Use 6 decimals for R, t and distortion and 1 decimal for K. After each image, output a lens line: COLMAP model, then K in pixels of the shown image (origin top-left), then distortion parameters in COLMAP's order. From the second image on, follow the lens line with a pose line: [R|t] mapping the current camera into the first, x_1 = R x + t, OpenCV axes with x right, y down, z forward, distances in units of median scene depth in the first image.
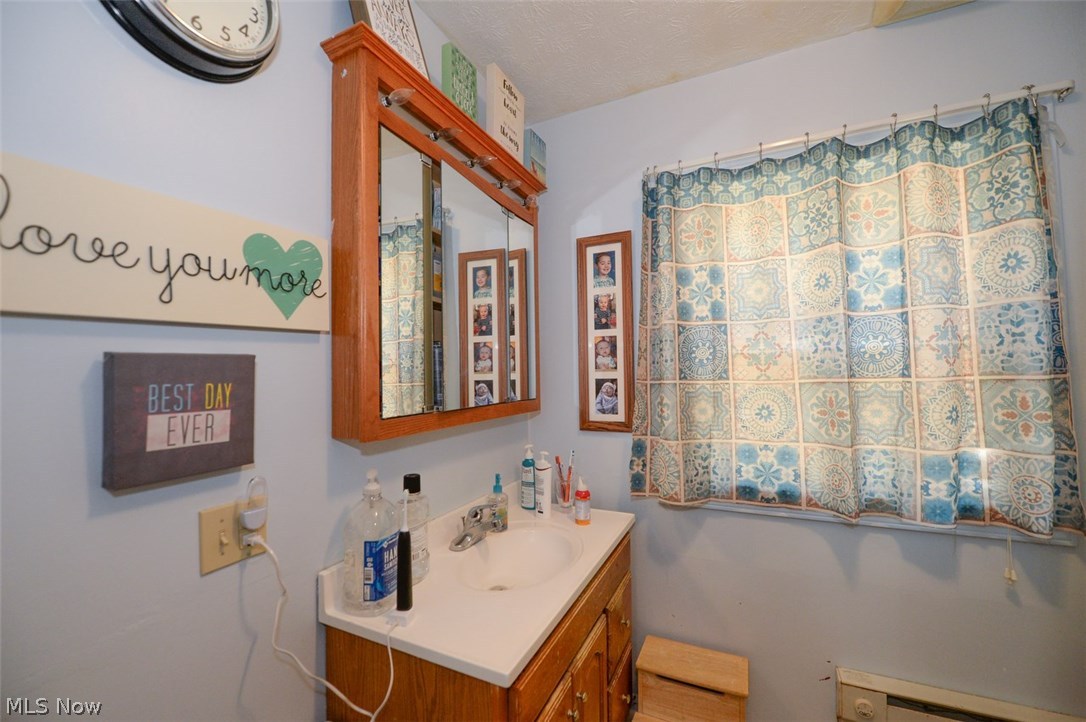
lens RADIAL K [[435.8, 0, 542.1], [0, 435.8, 362.5], [0, 0, 1]] dist [-0.014108, -0.002080]
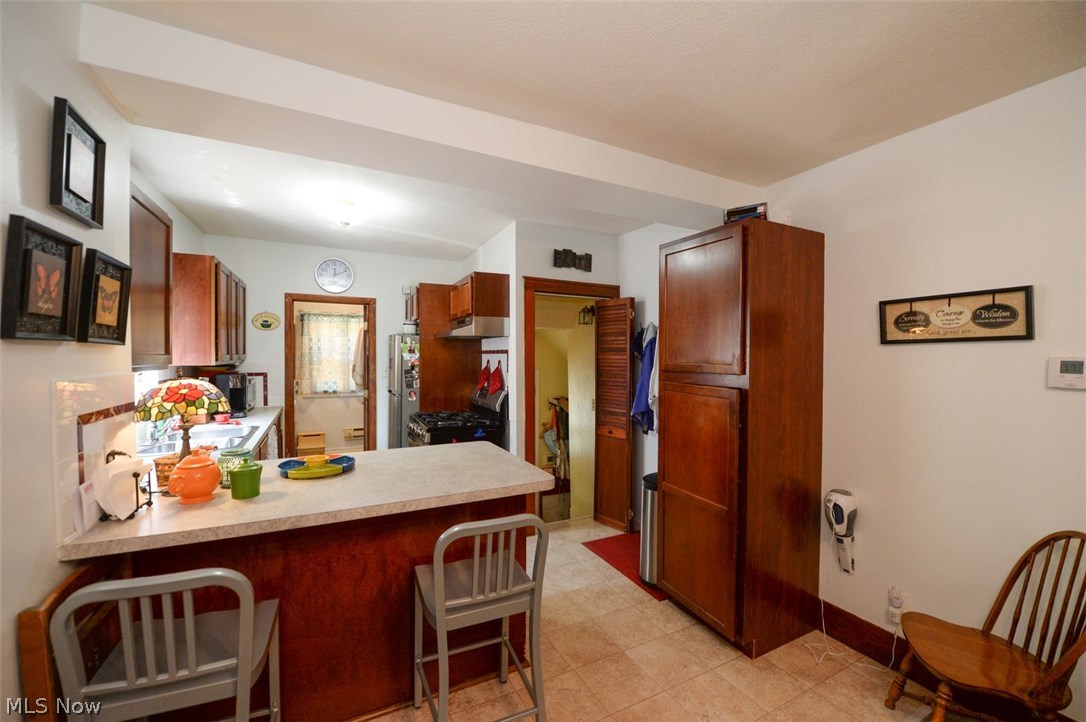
lens RADIAL K [[435.8, 0, 542.1], [0, 435.8, 362.5], [0, 0, 1]] dist [-0.014108, -0.002080]
pose [[0.617392, 0.006402, 0.786630, -1.508366], [-0.037911, 0.999047, 0.021624, -0.154713], [-0.785742, -0.043173, 0.617046, -3.161662]]
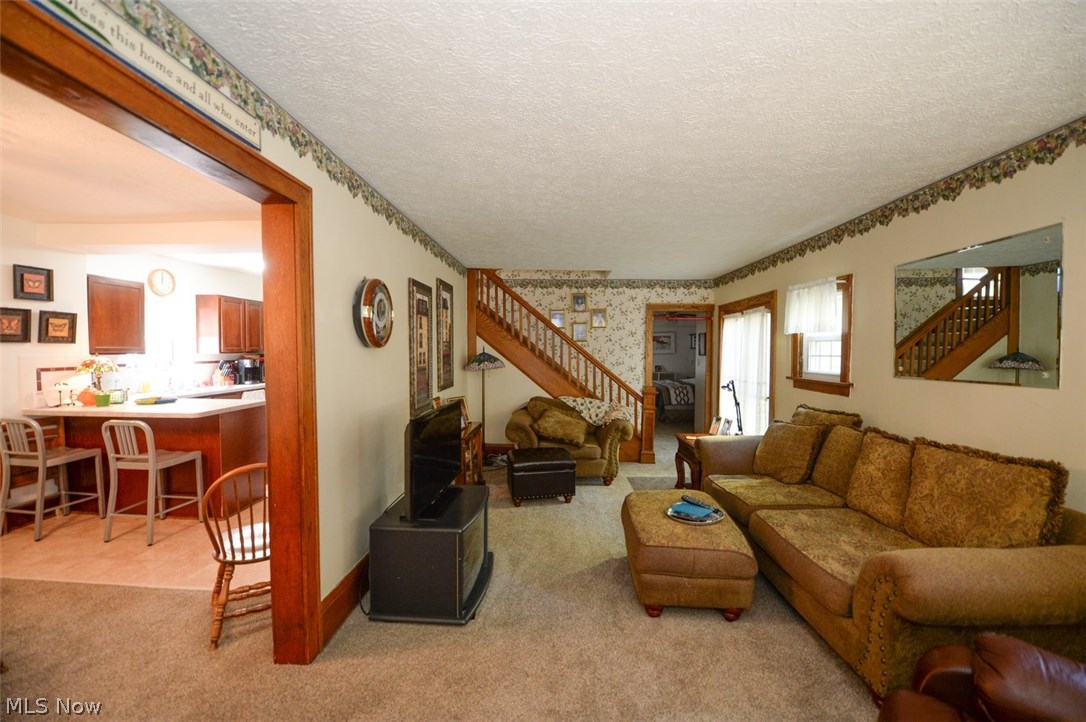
lens RADIAL K [[435.8, 0, 542.1], [0, 435.8, 362.5], [0, 0, 1]] dist [-0.014108, -0.002080]
pose [[0.923091, 0.007744, 0.384503, 0.242072], [-0.029540, 0.998271, 0.050813, -0.234794], [-0.383445, -0.058263, 0.921724, -5.187761]]
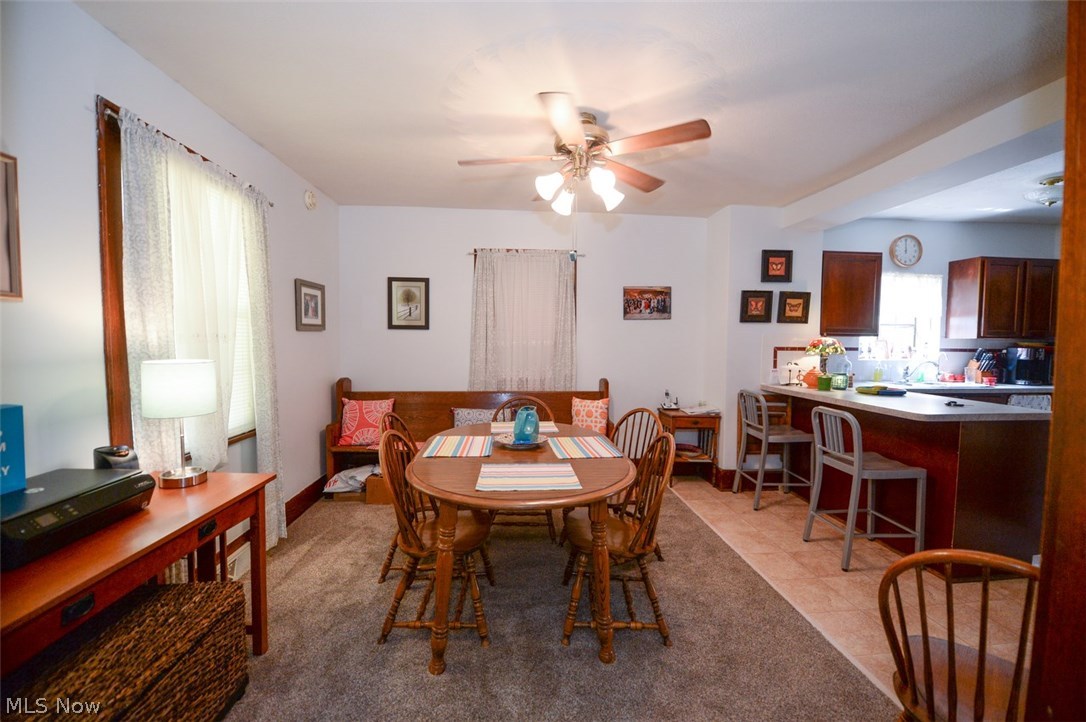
lens RADIAL K [[435.8, 0, 542.1], [0, 435.8, 362.5], [0, 0, 1]] dist [-0.014108, -0.002080]
pose [[0.491644, 0.067182, -0.868201, 0.106436], [0.006323, 0.996718, 0.080707, -0.124413], [0.870773, -0.045169, 0.489606, -4.383179]]
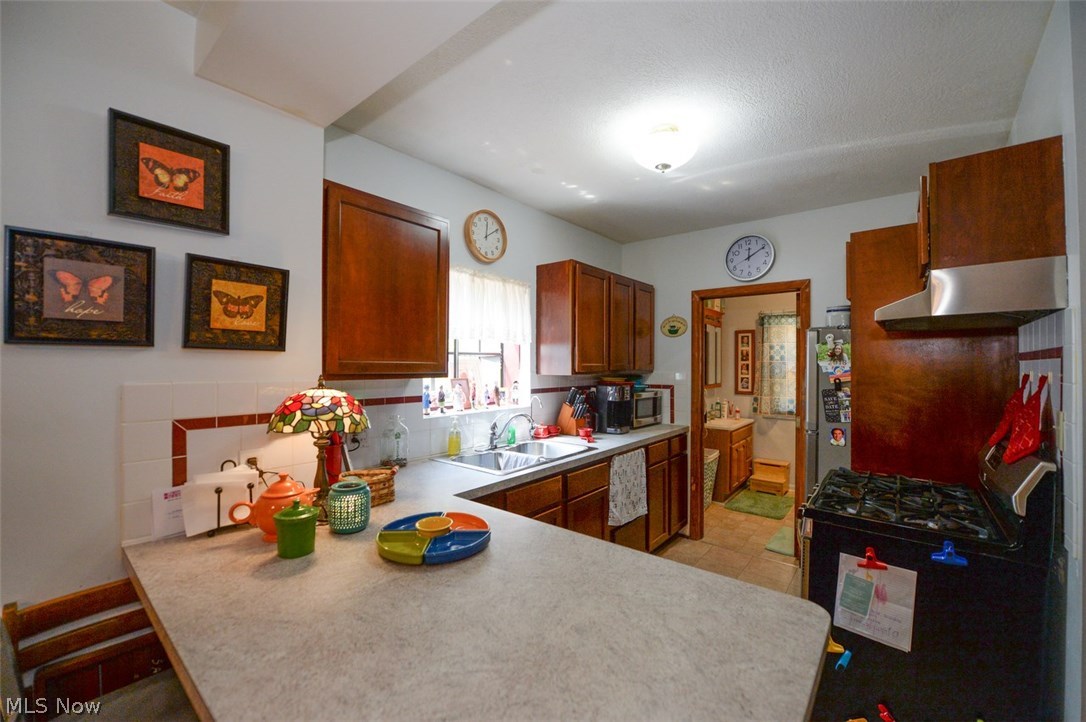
lens RADIAL K [[435.8, 0, 542.1], [0, 435.8, 362.5], [0, 0, 1]] dist [-0.014108, -0.002080]
pose [[0.968375, 0.018595, -0.248807, -0.535174], [-0.012642, 0.999595, 0.025502, -0.143387], [0.249180, -0.021550, 0.968217, -2.601842]]
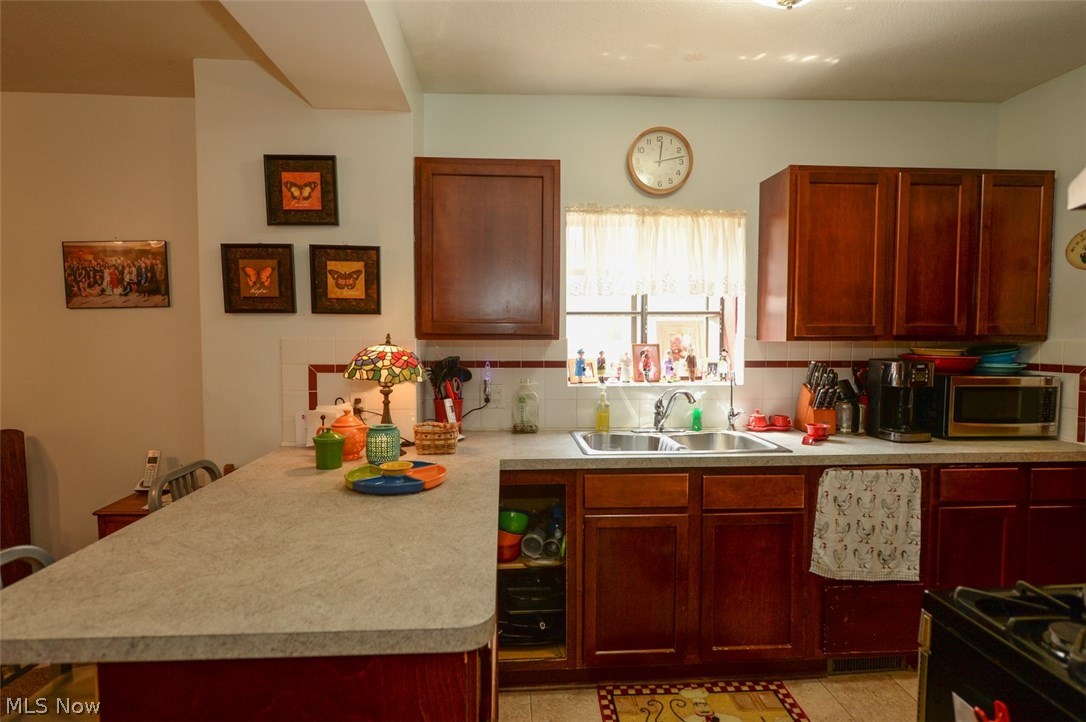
lens RADIAL K [[581.6, 0, 543.0], [0, 581.6, 361.0], [0, 0, 1]] dist [0.000965, 0.000036]
pose [[0.478007, 0.061049, -0.876232, 0.254726], [0.014167, 0.996916, 0.077185, -0.125941], [0.878242, -0.049308, 0.475668, -2.176837]]
